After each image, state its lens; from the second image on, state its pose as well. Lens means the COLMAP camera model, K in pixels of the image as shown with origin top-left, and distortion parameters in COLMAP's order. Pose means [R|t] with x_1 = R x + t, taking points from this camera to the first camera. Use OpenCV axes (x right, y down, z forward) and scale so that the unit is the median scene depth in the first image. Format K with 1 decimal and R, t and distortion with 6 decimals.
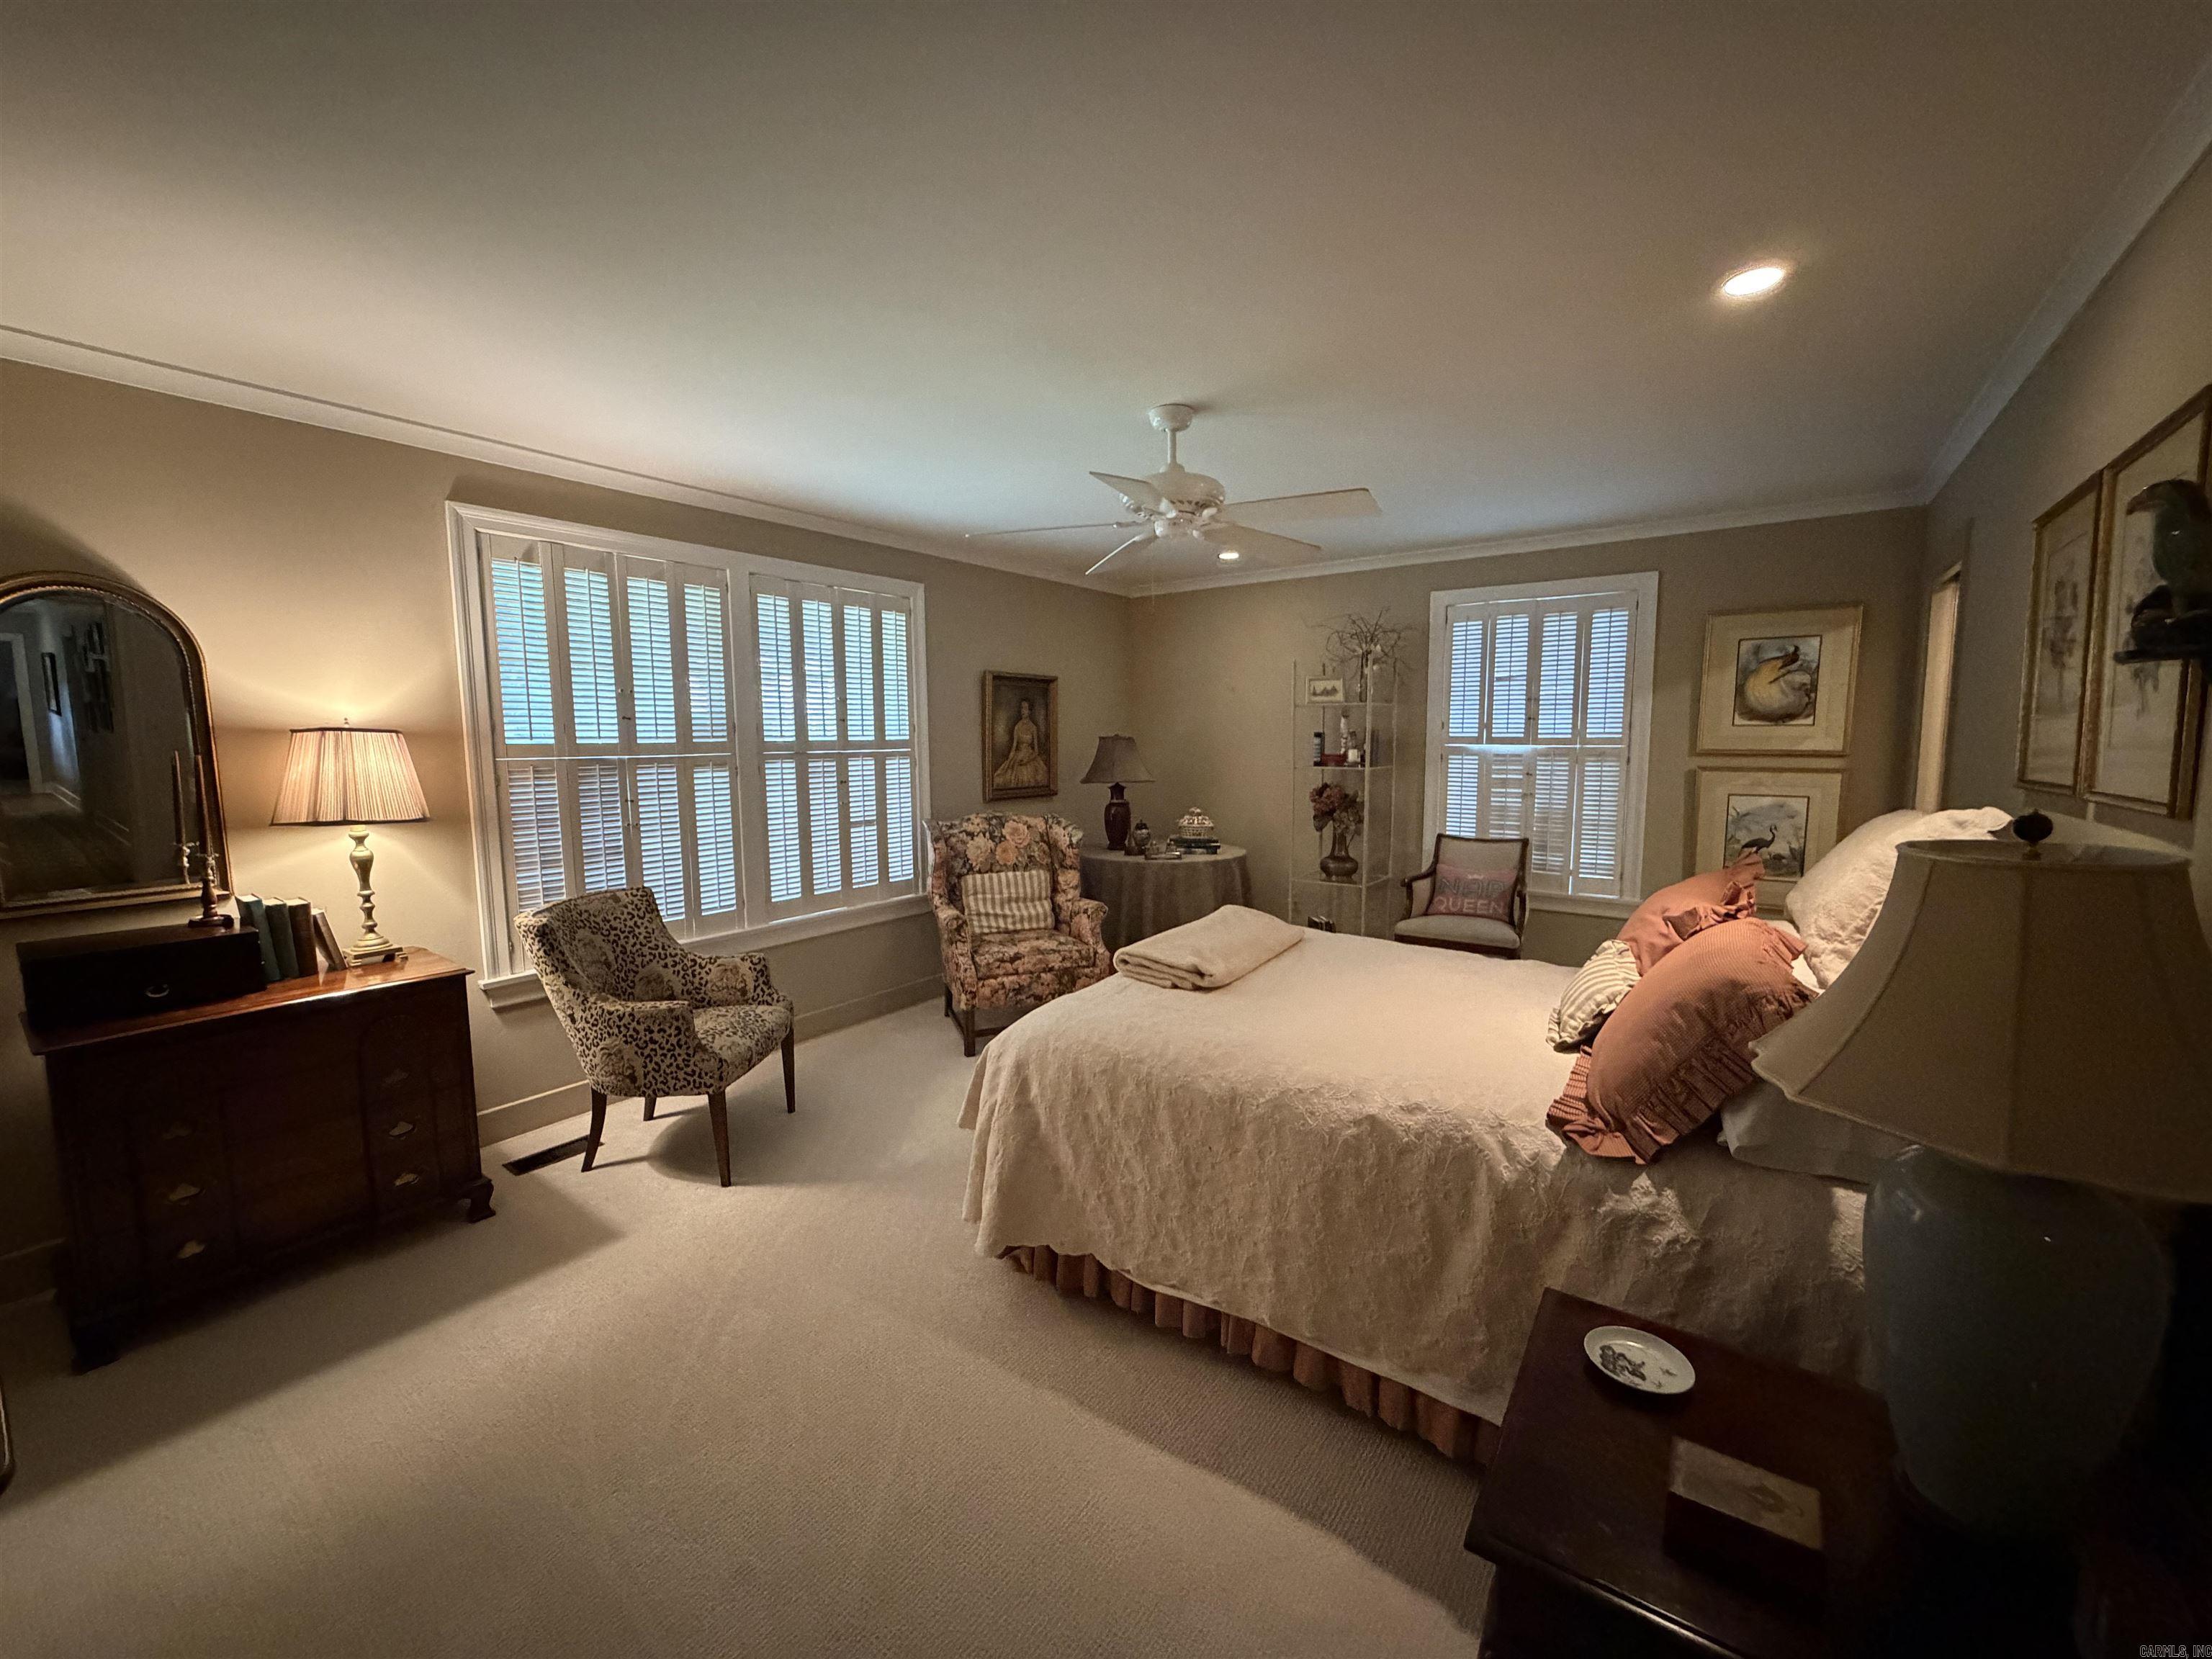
lens RADIAL K [[881.6, 0, 1099.1], [0, 881.6, 826.7], [0, 0, 1]] dist [0.002627, 0.000118]
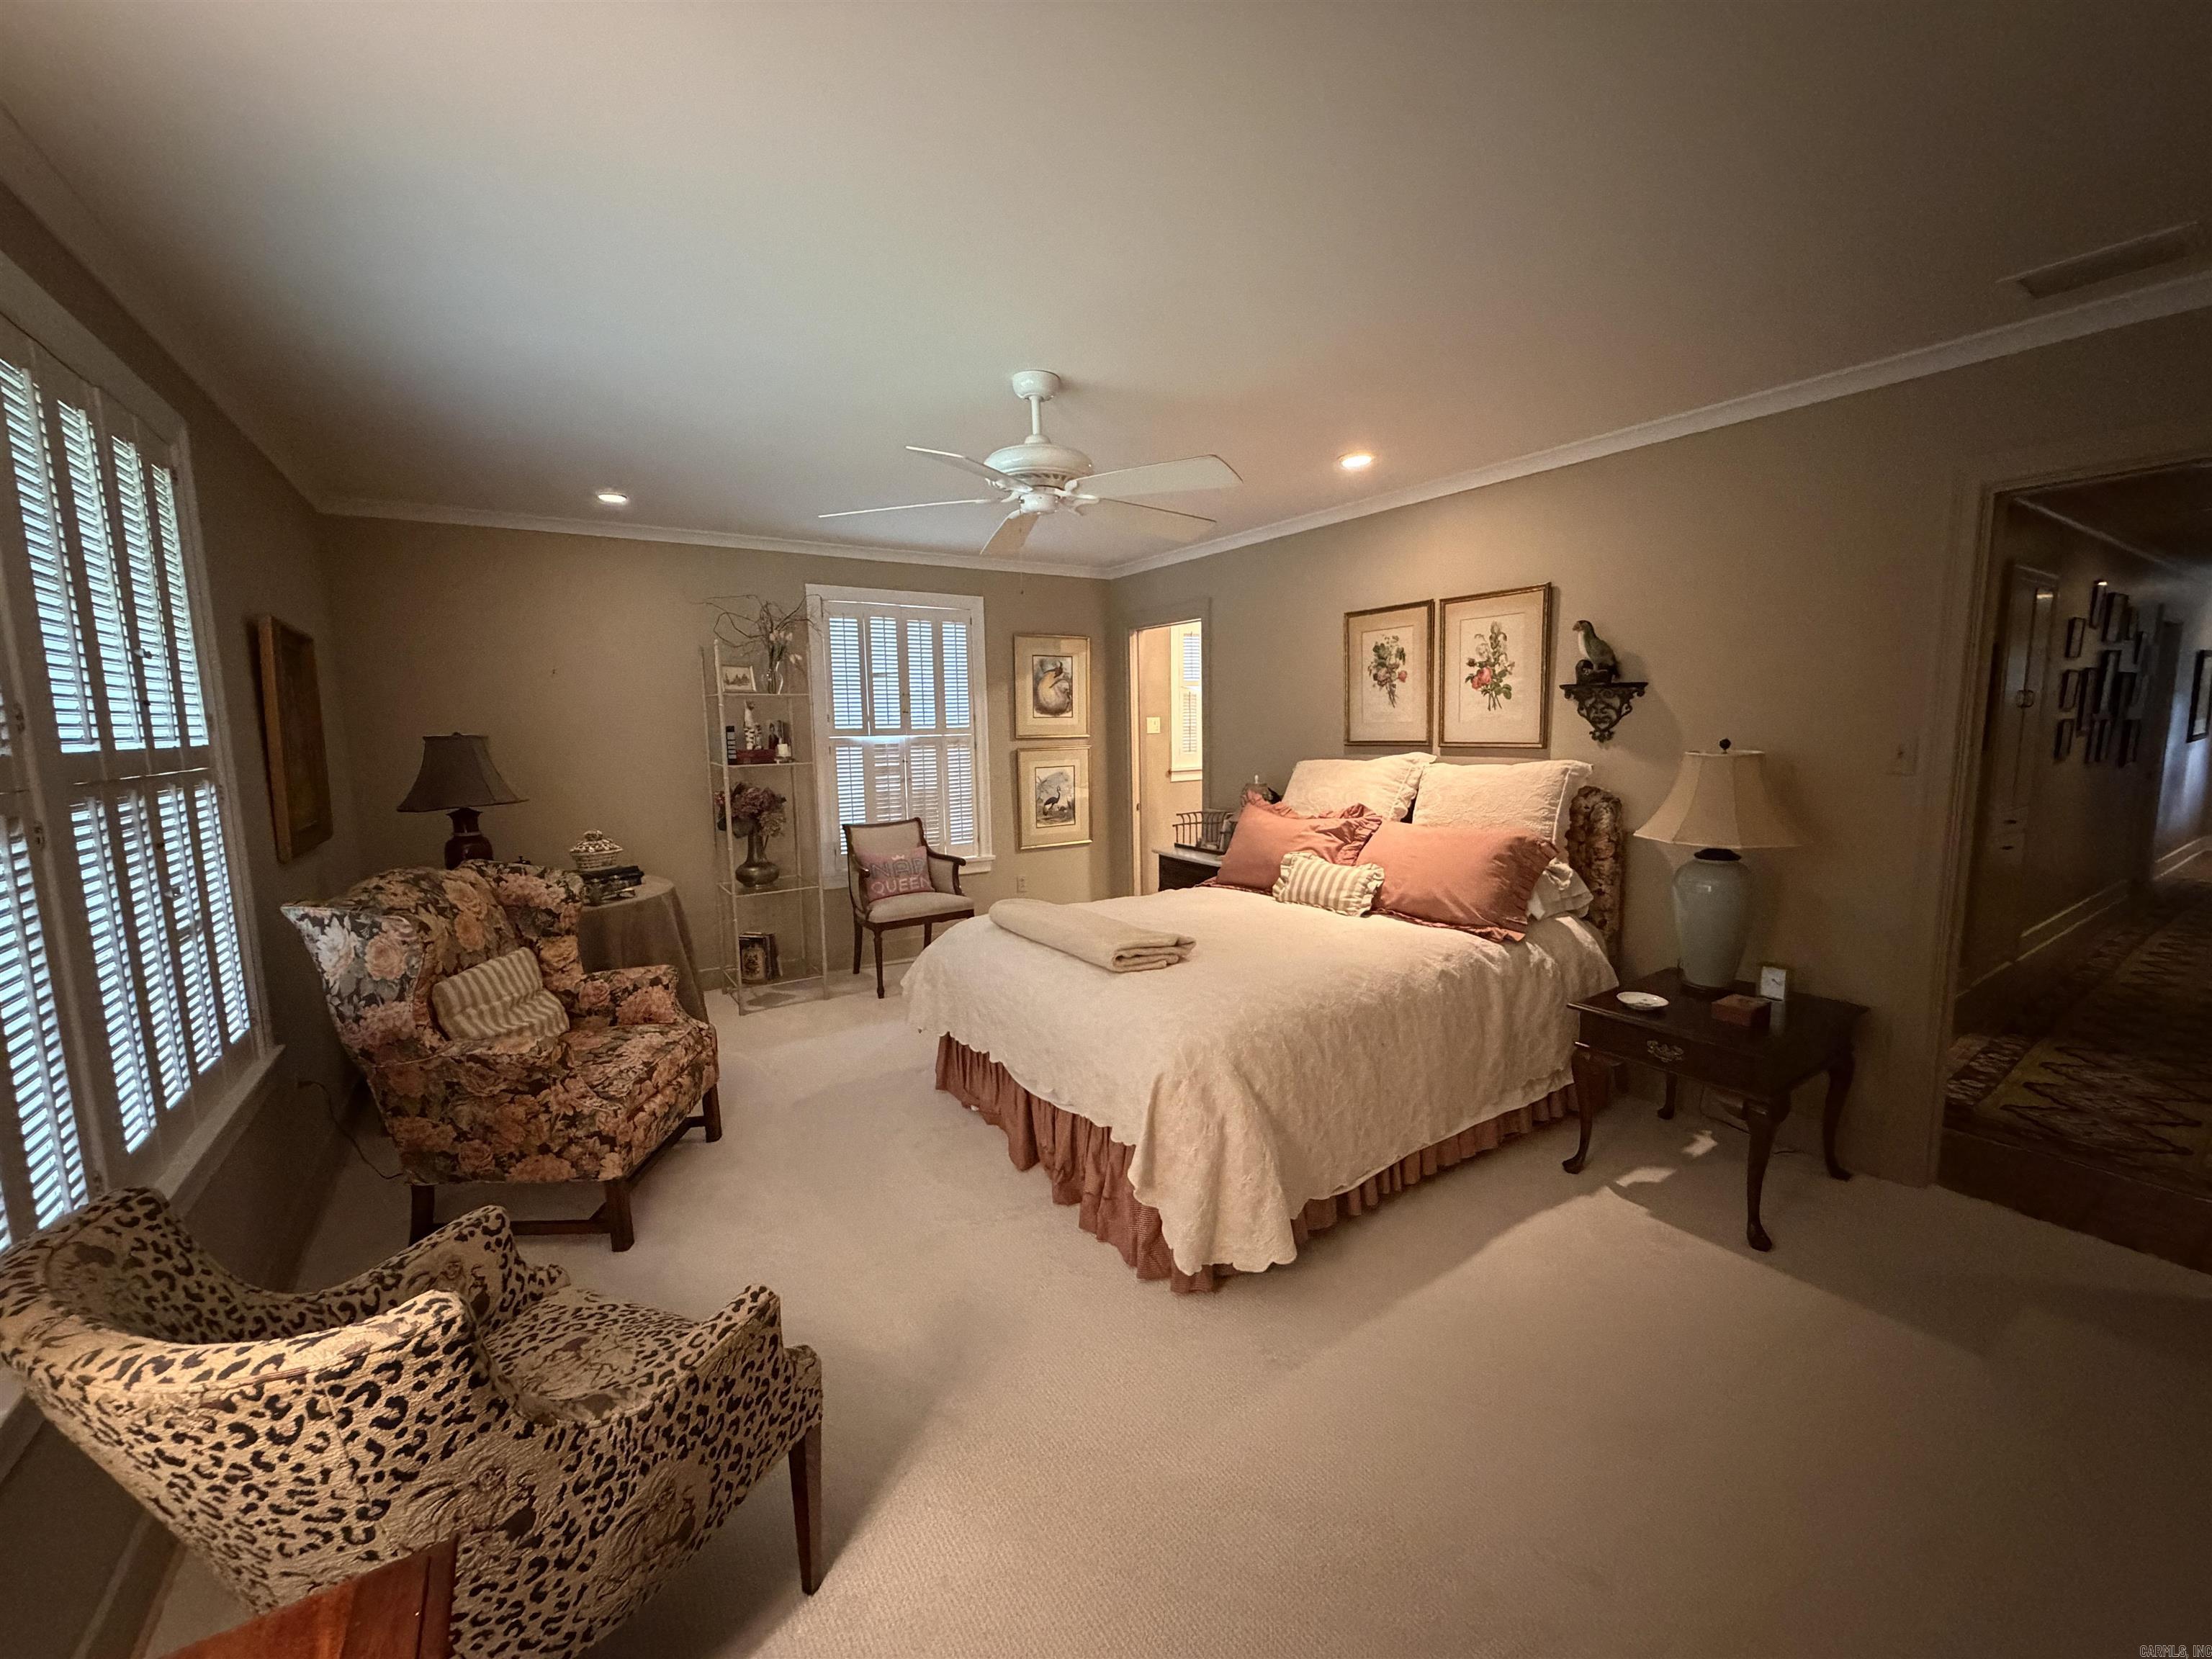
lens RADIAL K [[881.6, 0, 1099.1], [0, 881.6, 826.7], [0, 0, 1]] dist [0.002627, 0.000118]
pose [[0.354715, -0.114034, 0.927994, -0.500220], [0.113096, 0.990480, 0.078483, -0.039129], [-0.928109, 0.077113, 0.364235, 0.386763]]
